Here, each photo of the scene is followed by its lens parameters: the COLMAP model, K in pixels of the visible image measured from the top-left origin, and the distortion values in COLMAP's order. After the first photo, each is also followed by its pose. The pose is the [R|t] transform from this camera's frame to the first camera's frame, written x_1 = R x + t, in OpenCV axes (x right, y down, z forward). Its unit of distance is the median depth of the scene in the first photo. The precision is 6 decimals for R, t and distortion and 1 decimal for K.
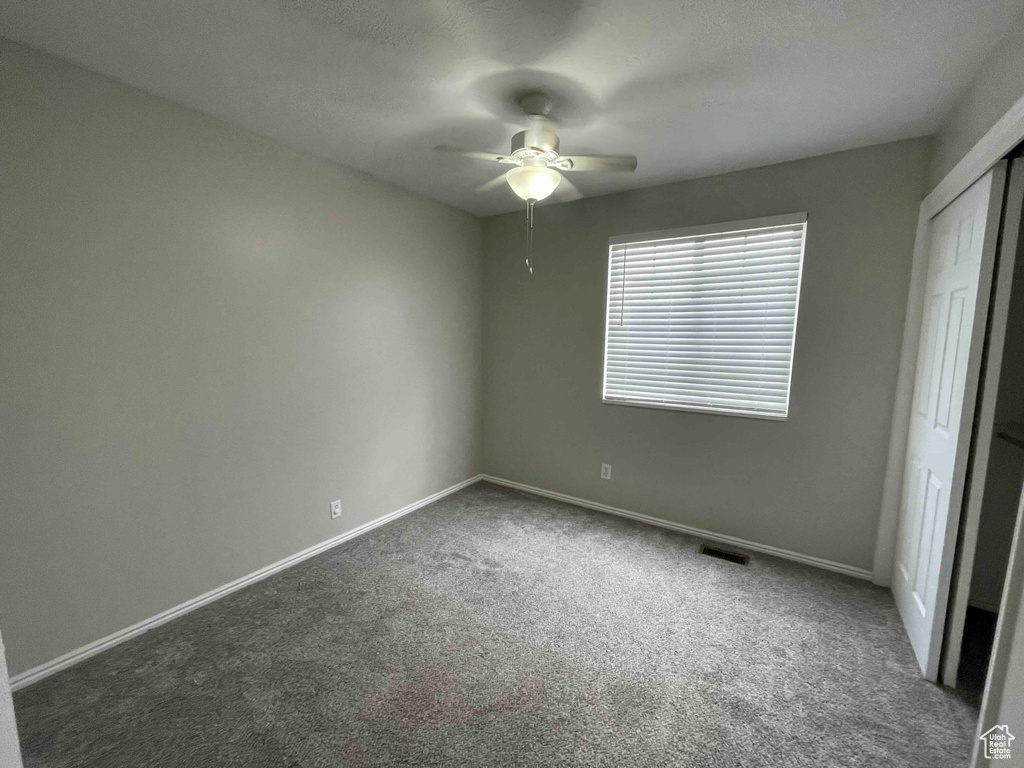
lens RADIAL K [[410.7, 0, 510.1], [0, 410.7, 382.6], [0, 0, 1]] dist [0.001150, -0.000182]
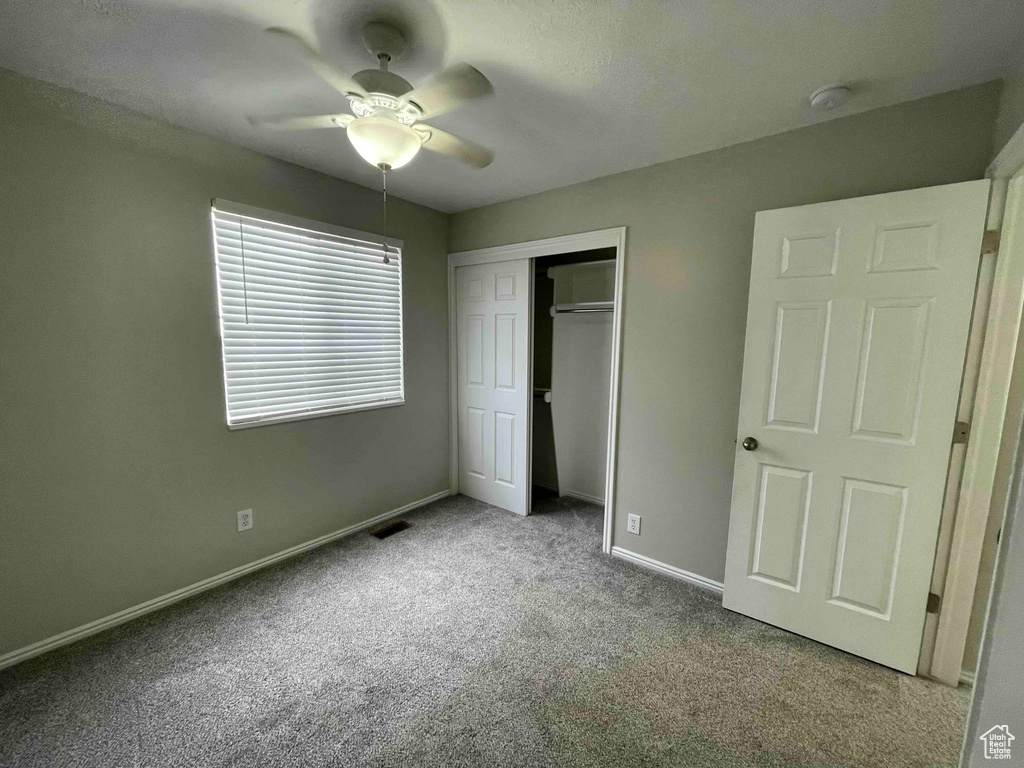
lens RADIAL K [[410.7, 0, 515.5], [0, 410.7, 382.6], [0, 0, 1]] dist [0.001150, -0.000182]
pose [[0.075946, -0.120444, 0.989811, -0.527205], [0.096252, 0.988928, 0.112951, -0.079688], [-0.992455, 0.086693, 0.086698, 0.520883]]
